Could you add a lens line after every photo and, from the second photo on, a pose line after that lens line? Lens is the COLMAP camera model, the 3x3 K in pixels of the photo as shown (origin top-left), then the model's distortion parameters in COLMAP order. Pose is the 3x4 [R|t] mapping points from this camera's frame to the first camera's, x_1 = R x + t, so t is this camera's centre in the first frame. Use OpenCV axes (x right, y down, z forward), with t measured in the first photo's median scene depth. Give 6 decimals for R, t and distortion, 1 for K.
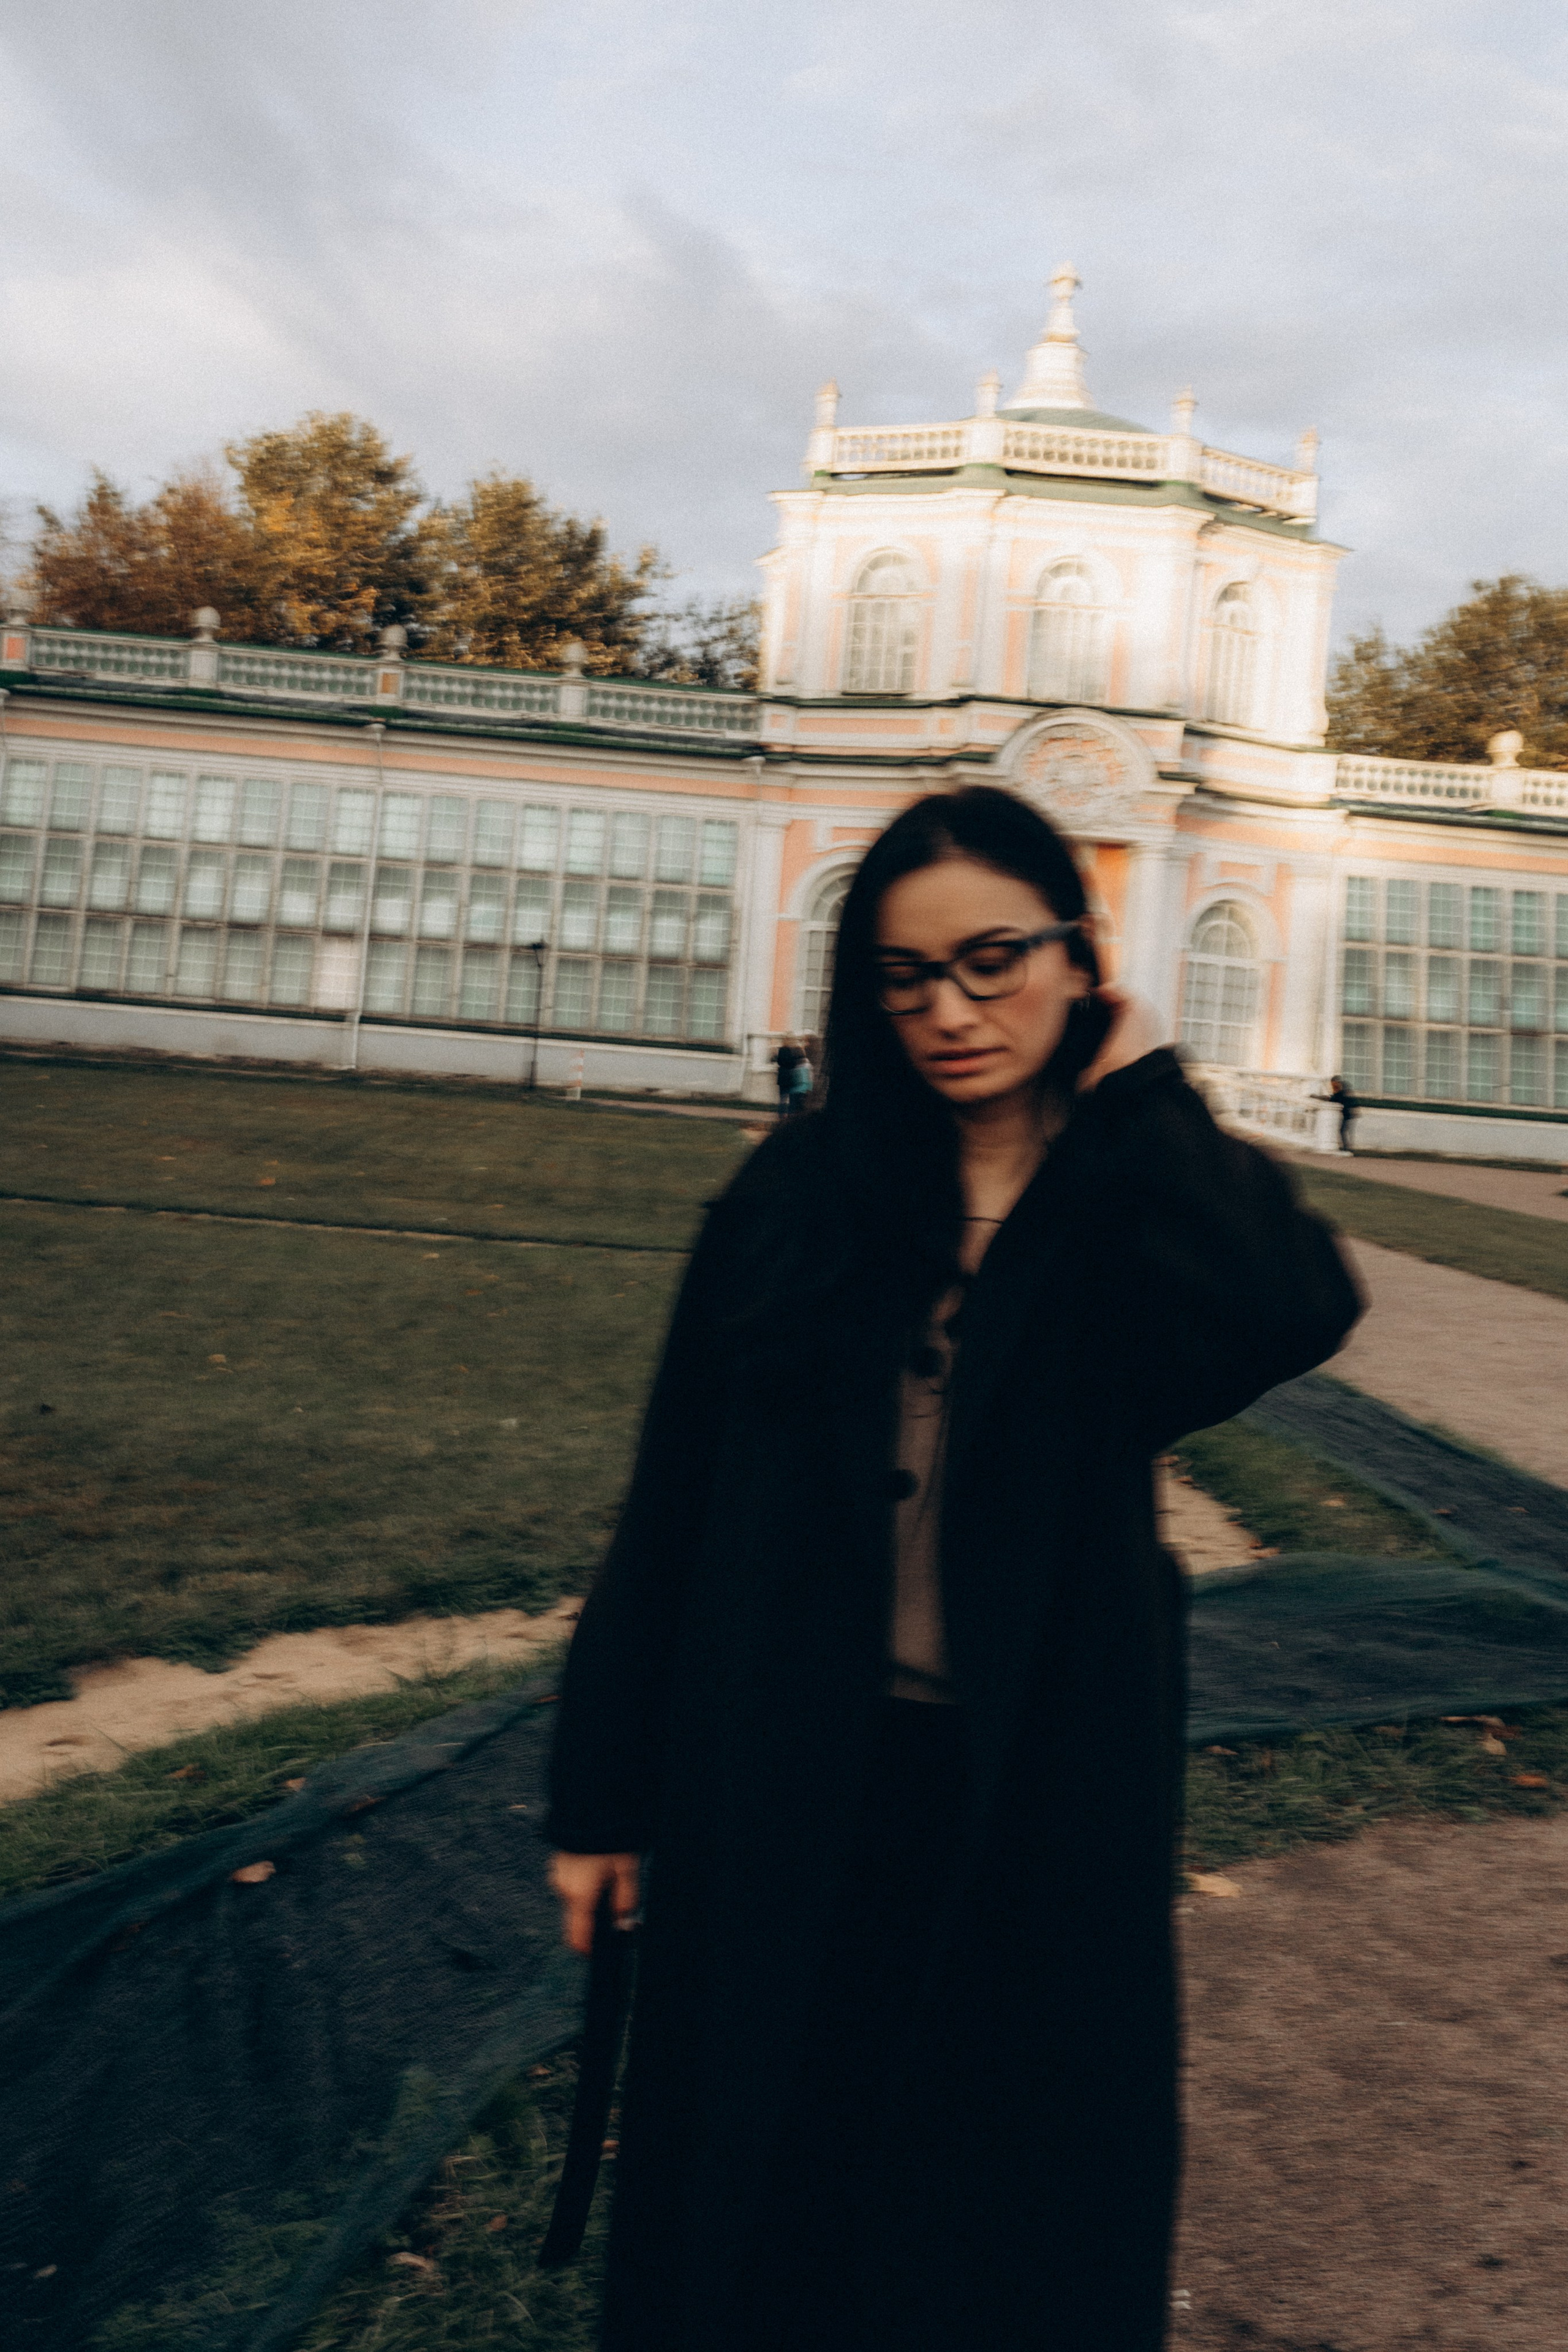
lens RADIAL K [[2249.9, 0, 775.2], [0, 2249.9, 1173.5], [0, 0, 1]] dist [0.004036, 0.001449]
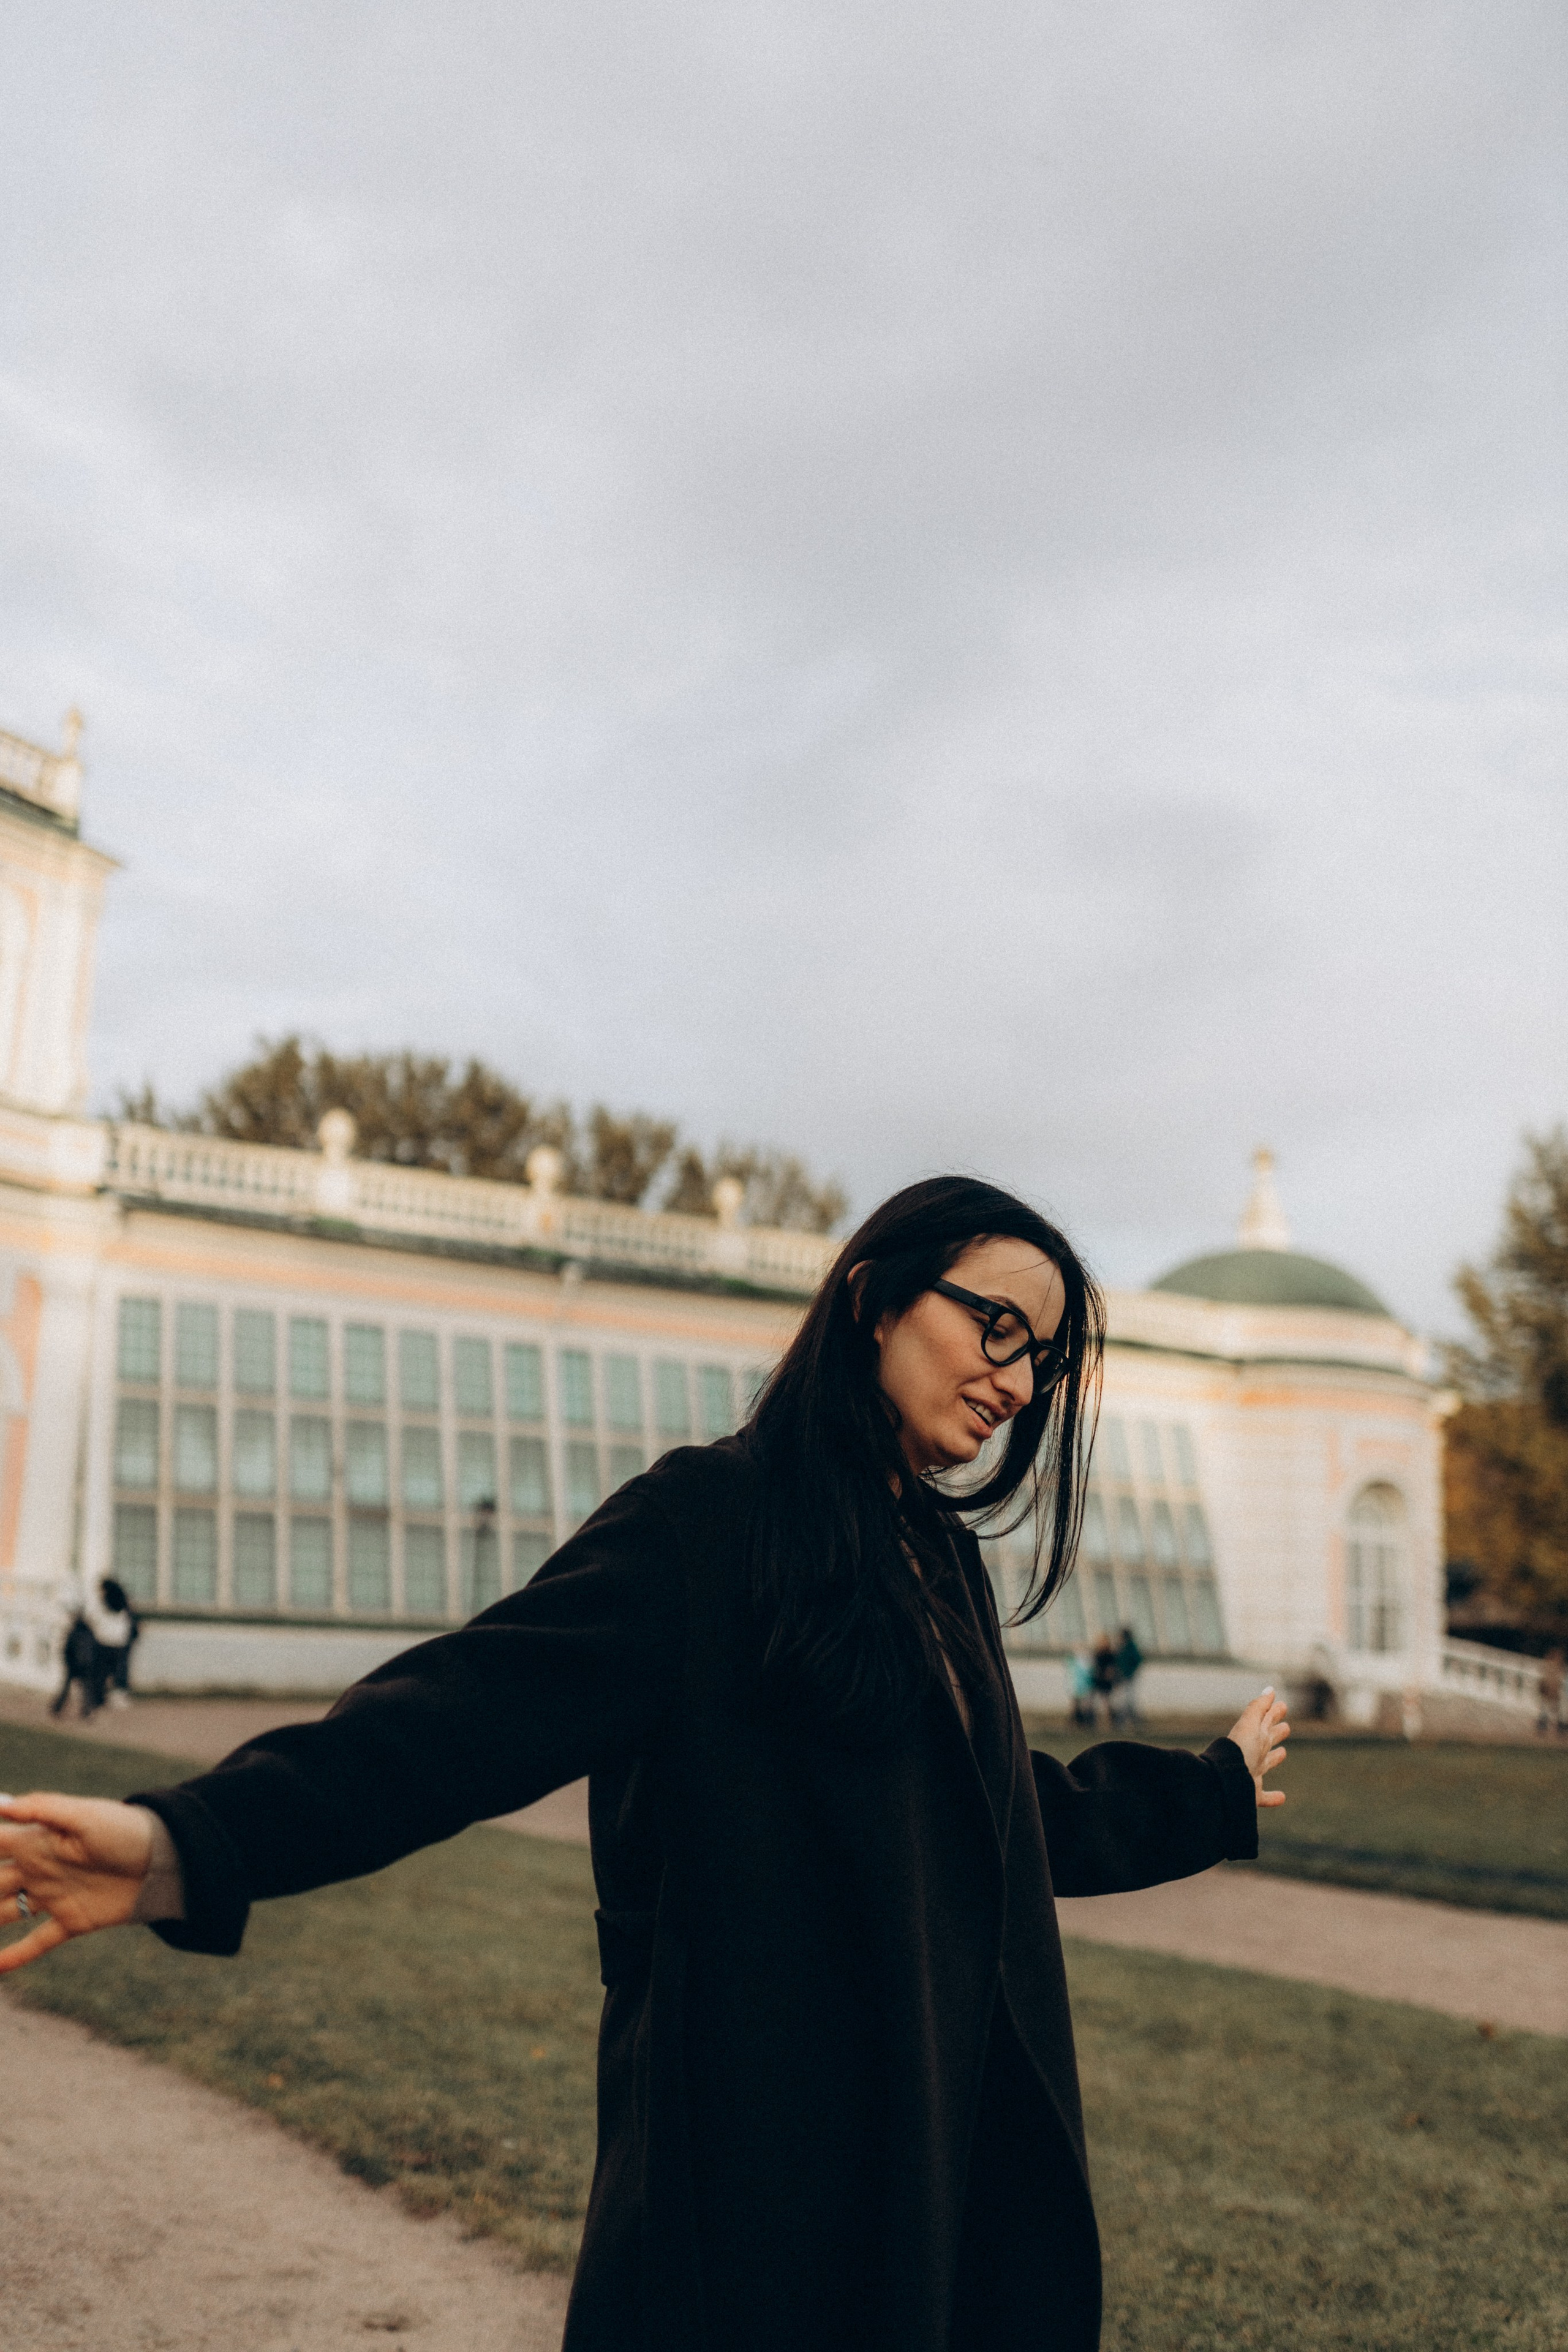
lens RADIAL K [[2242.4, 0, 784.0], [0, 2242.4, 1176.0], [0, 0, 1]] dist [-0.009398, 0.002816]
pose [[0.857978, 0.062132, 0.509915, 0.070628], [0.055365, 0.975691, -0.212042, -0.006992], [-0.510694, 0.210159, 0.833681, 0.297992]]
